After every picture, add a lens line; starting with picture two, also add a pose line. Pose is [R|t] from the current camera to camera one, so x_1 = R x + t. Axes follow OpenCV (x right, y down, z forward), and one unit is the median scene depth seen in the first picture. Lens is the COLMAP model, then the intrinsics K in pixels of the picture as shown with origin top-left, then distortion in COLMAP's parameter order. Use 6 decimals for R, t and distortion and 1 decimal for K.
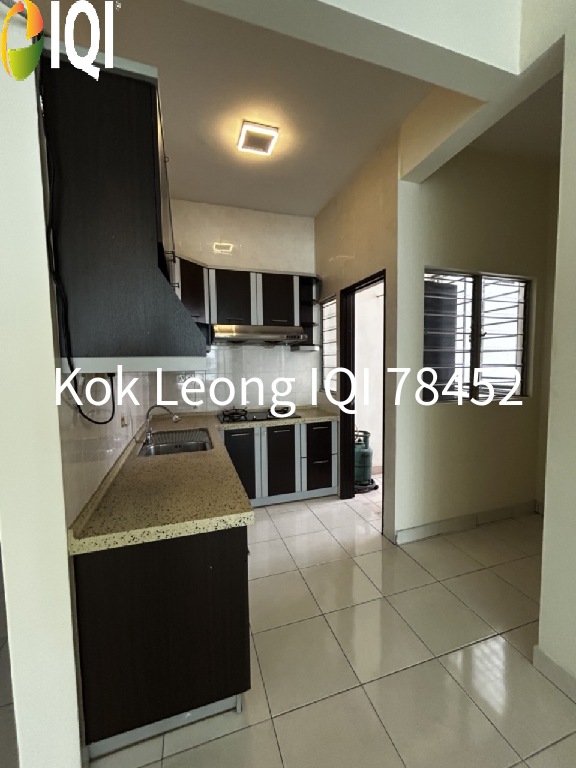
lens RADIAL K [[310.6, 0, 288.0], [0, 310.6, 384.0], [0, 0, 1]] dist [0.000579, -0.000422]
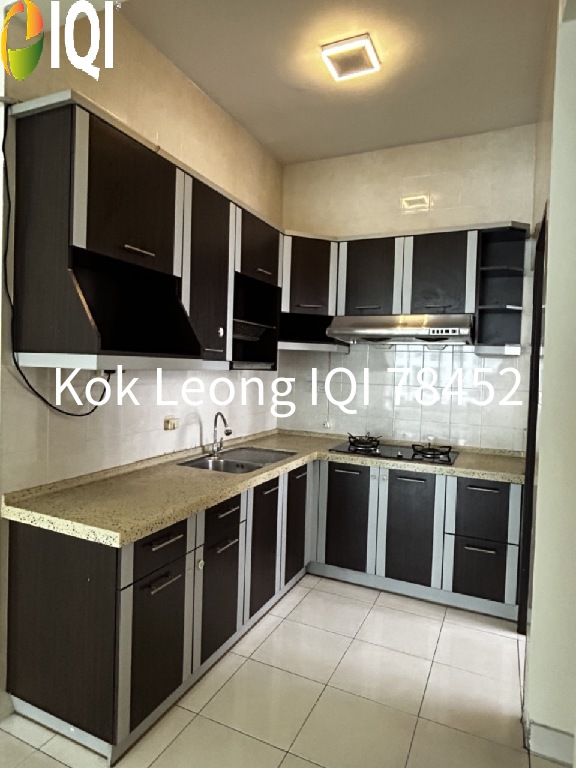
lens RADIAL K [[460.6, 0, 292.5], [0, 460.6, 379.7], [0, 0, 1]] dist [-0.004235, 0.002073]
pose [[0.734625, 0.055609, -0.676191, 0.425679], [-0.089534, 0.995865, -0.015373, -0.015881], [0.672540, 0.071836, 0.736566, 0.136187]]
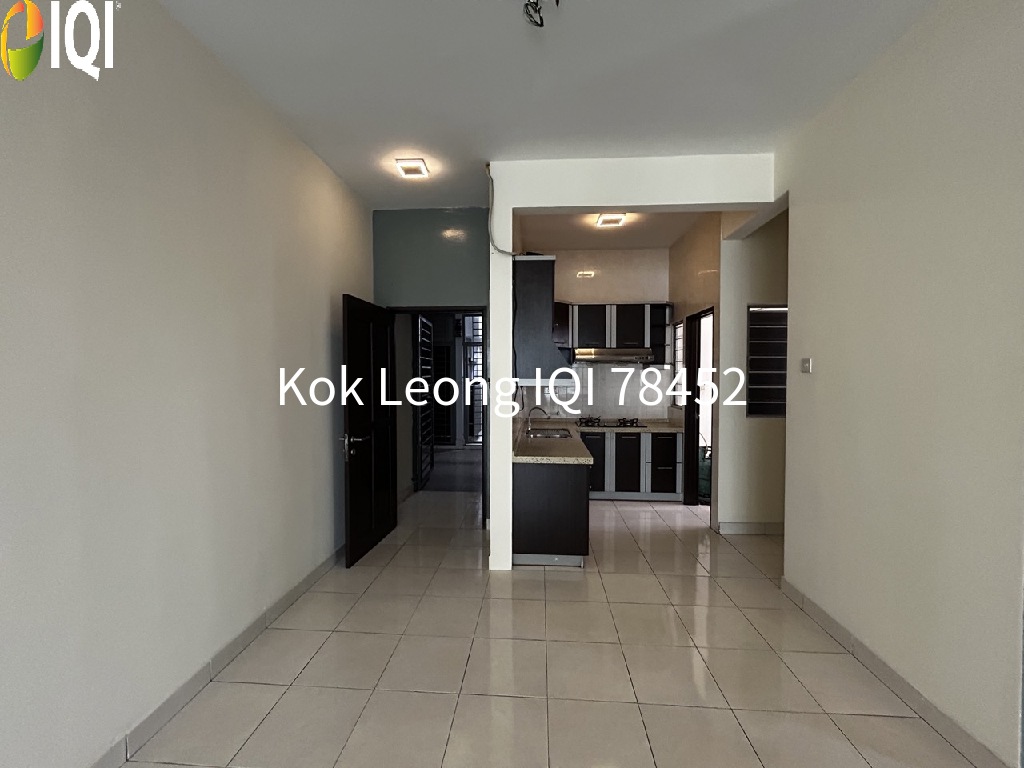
lens RADIAL K [[414.2, 0, 512.0], [0, 414.2, 384.0], [0, 0, 1]] dist [0.000579, -0.000422]
pose [[0.928523, 0.023008, -0.370562, 0.147907], [-0.039193, 0.998576, -0.036204, 0.022951], [0.369201, 0.048140, 0.928102, -0.645143]]
